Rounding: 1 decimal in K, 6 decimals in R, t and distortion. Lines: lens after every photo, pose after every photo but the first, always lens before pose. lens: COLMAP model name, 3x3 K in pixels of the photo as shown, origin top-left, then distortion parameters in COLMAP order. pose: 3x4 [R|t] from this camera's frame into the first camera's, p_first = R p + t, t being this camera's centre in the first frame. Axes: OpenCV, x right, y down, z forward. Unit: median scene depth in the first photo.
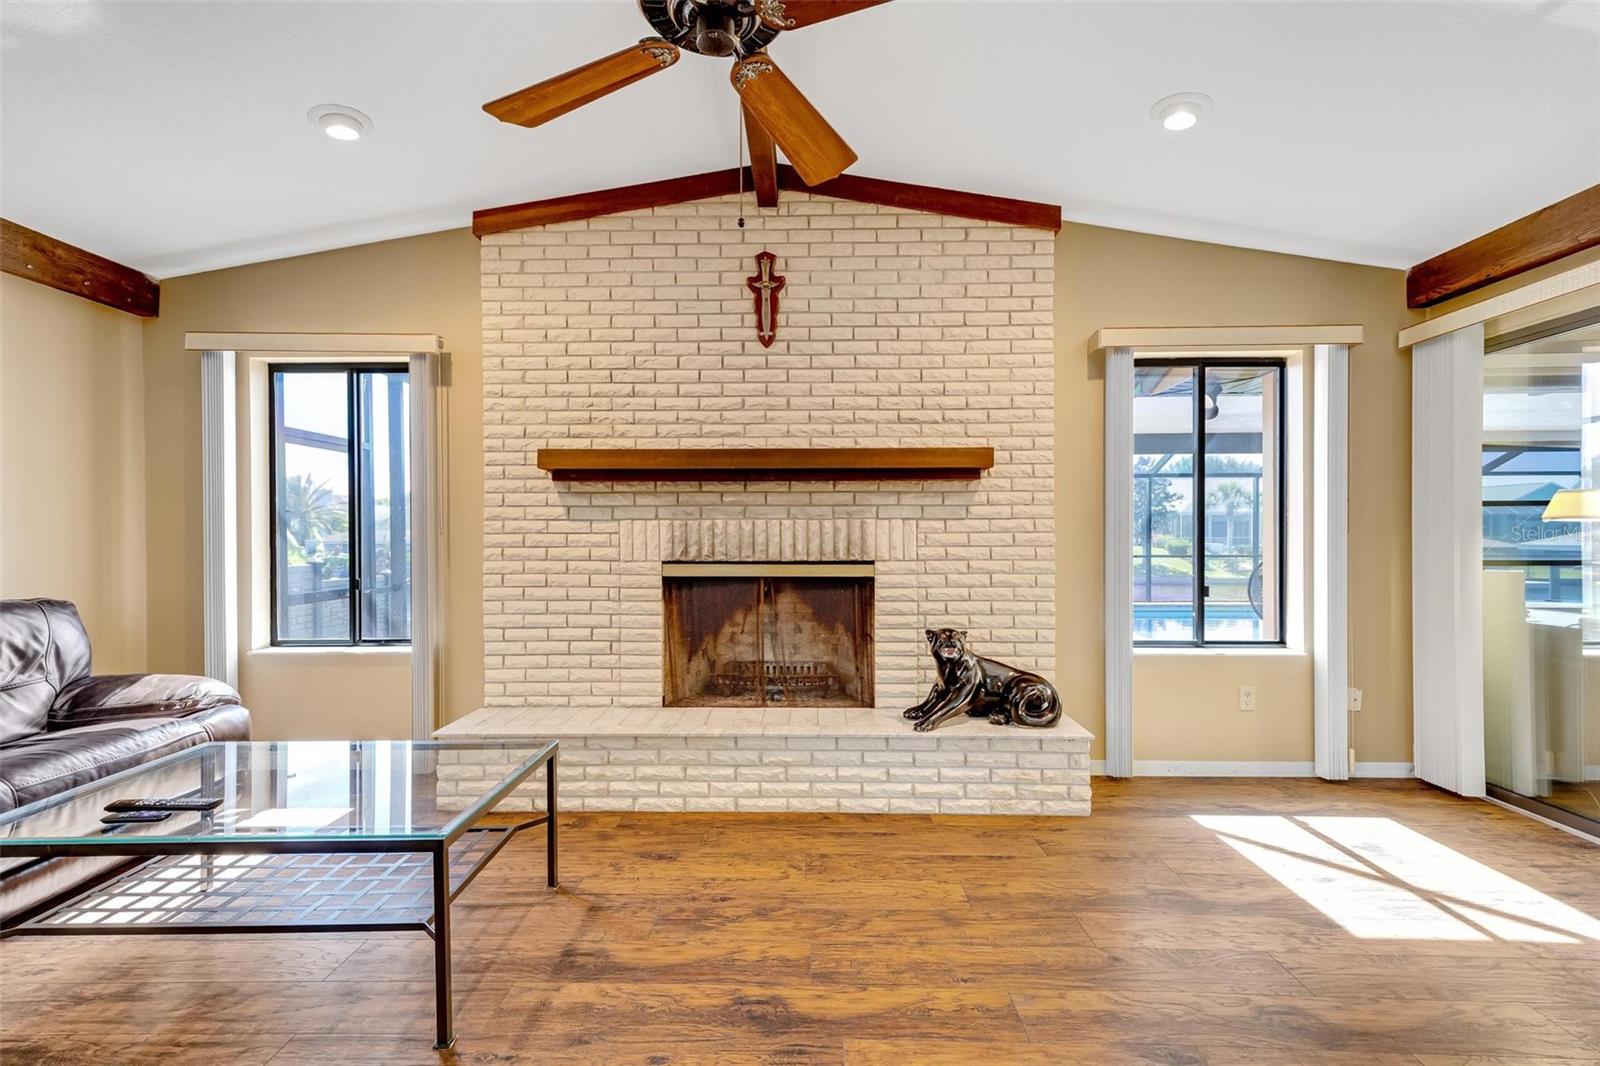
lens RADIAL K [[727.6, 0, 794.9], [0, 727.6, 532.3], [0, 0, 1]] dist [0.016622, -0.000243]
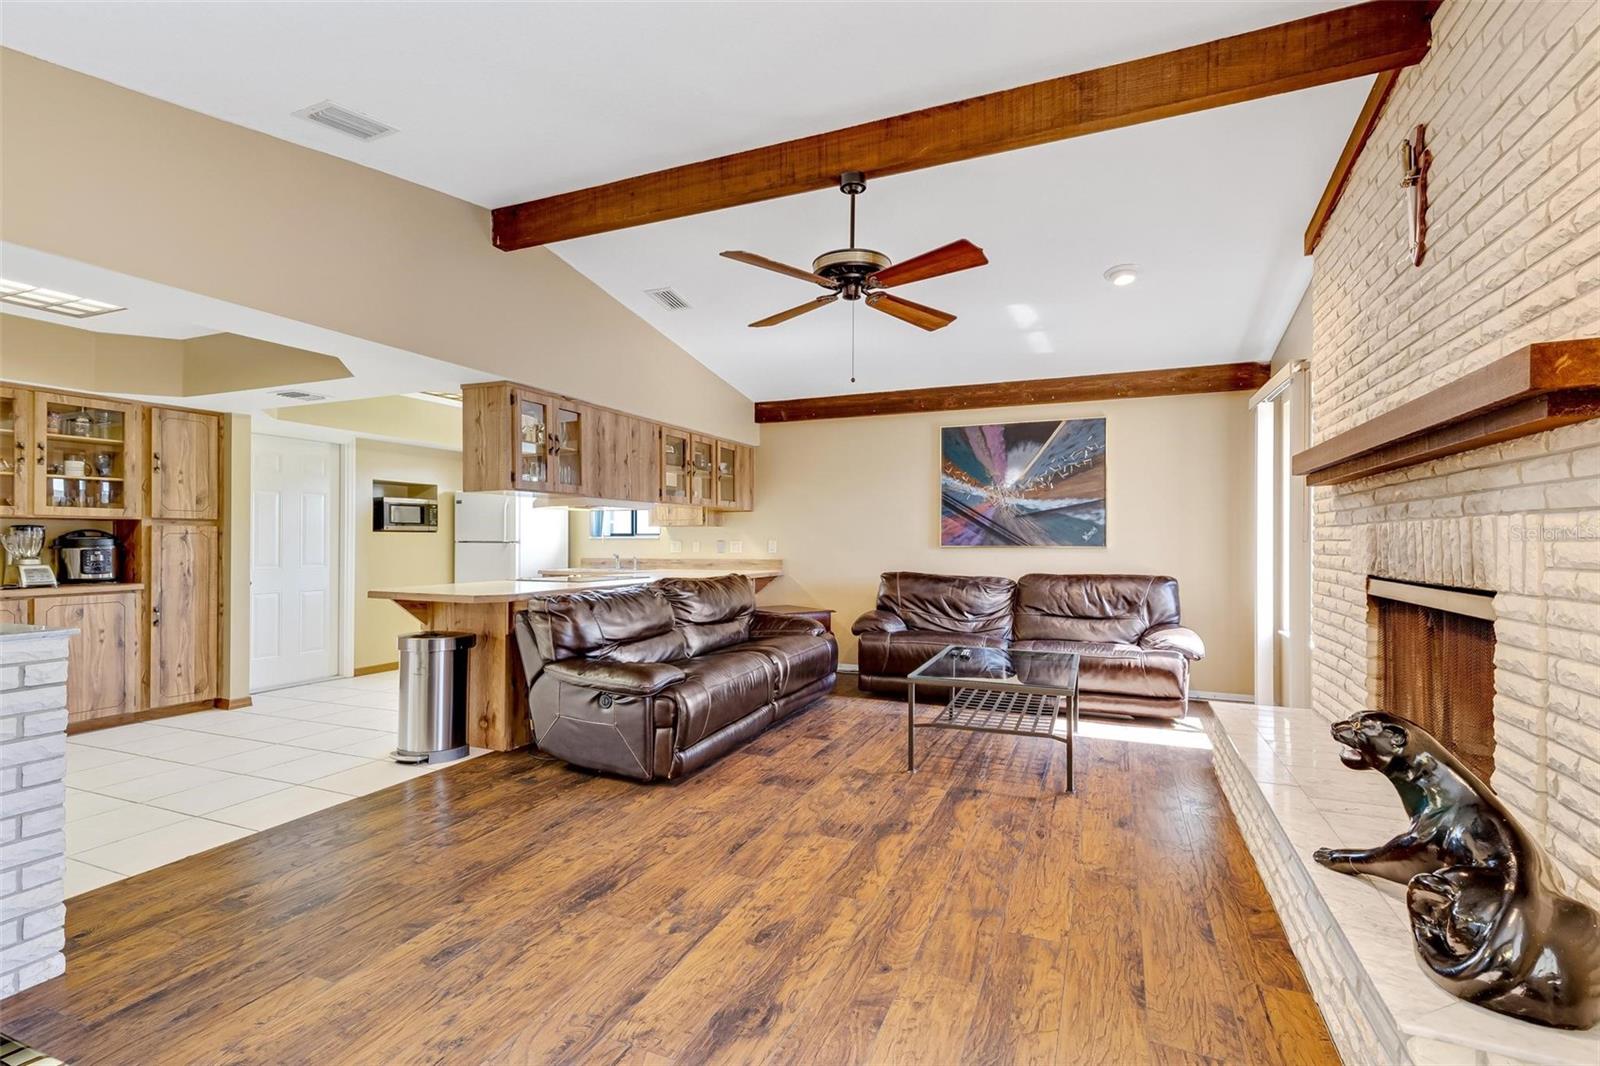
lens RADIAL K [[723.9, 0, 801.3], [0, 723.9, 535.7], [0, 0, 1]] dist [0.017778, 0.000304]
pose [[-0.367840, -0.003779, -0.929881, 0.801614], [-0.001931, 0.999993, -0.003300, 0.000479], [0.929887, 0.000582, -0.367845, 0.721125]]
